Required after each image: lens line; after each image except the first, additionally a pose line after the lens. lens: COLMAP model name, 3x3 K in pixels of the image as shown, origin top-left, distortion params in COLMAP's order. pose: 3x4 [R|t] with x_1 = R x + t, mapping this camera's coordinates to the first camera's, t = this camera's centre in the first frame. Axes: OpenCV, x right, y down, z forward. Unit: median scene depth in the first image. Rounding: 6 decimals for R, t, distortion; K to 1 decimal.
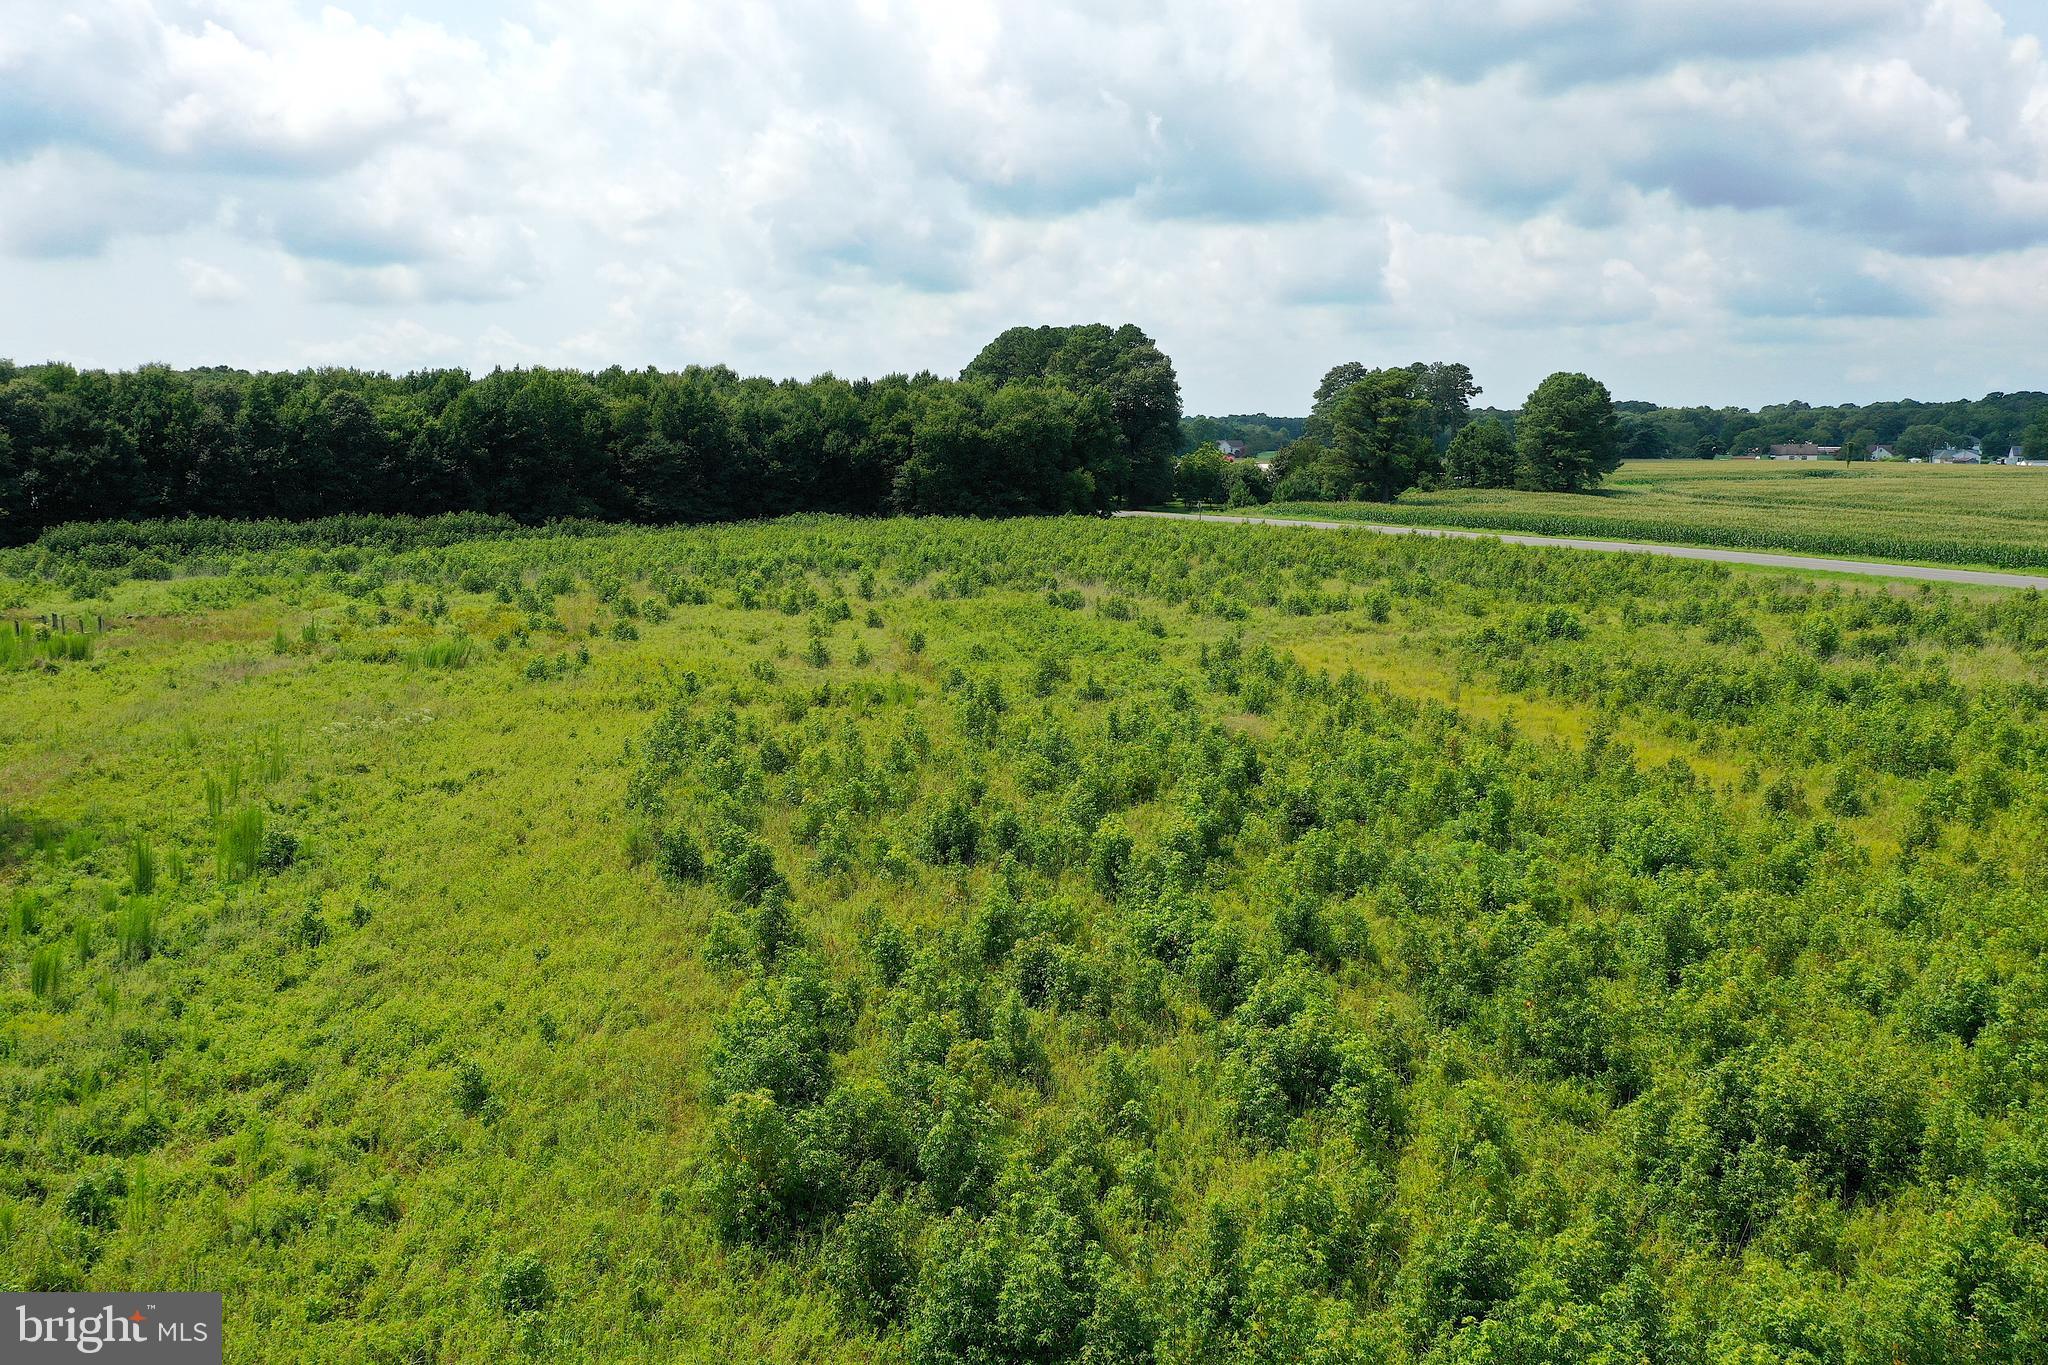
lens RADIAL K [[1619.2, 0, 1030.1], [0, 1619.2, 684.3], [0, 0, 1]] dist [0.002528, -0.003429]
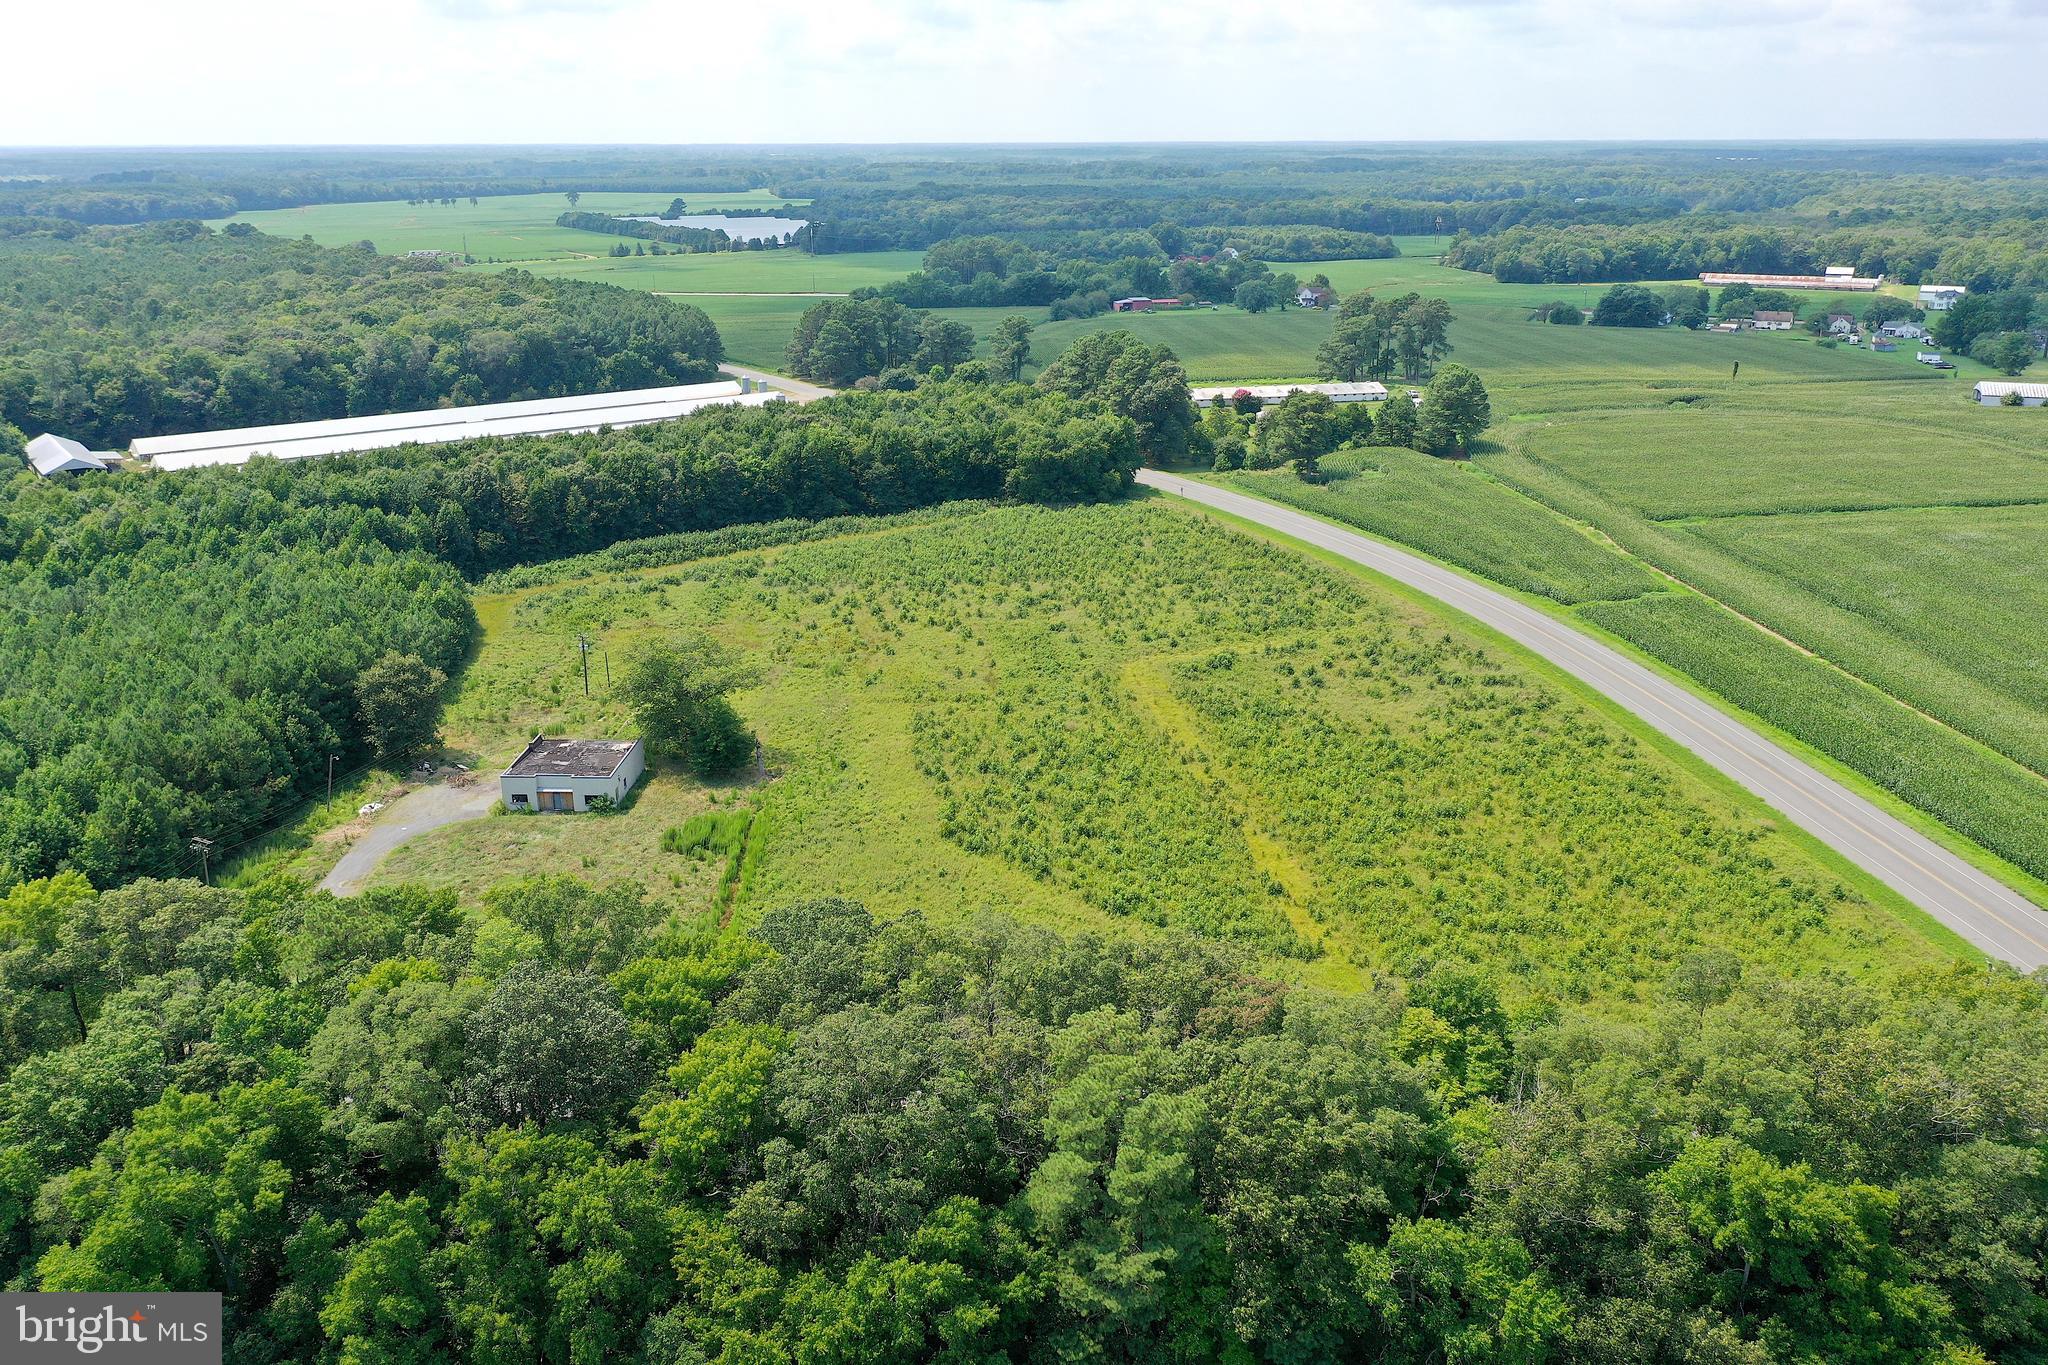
lens RADIAL K [[1619.2, 0, 1030.1], [0, 1619.2, 684.3], [0, 0, 1]] dist [0.002528, -0.003429]
pose [[0.995311, 0.030032, -0.091942, 0.467657], [-0.013791, 0.984927, 0.172420, -0.871380], [0.095735, -0.170343, 0.980723, -3.255459]]
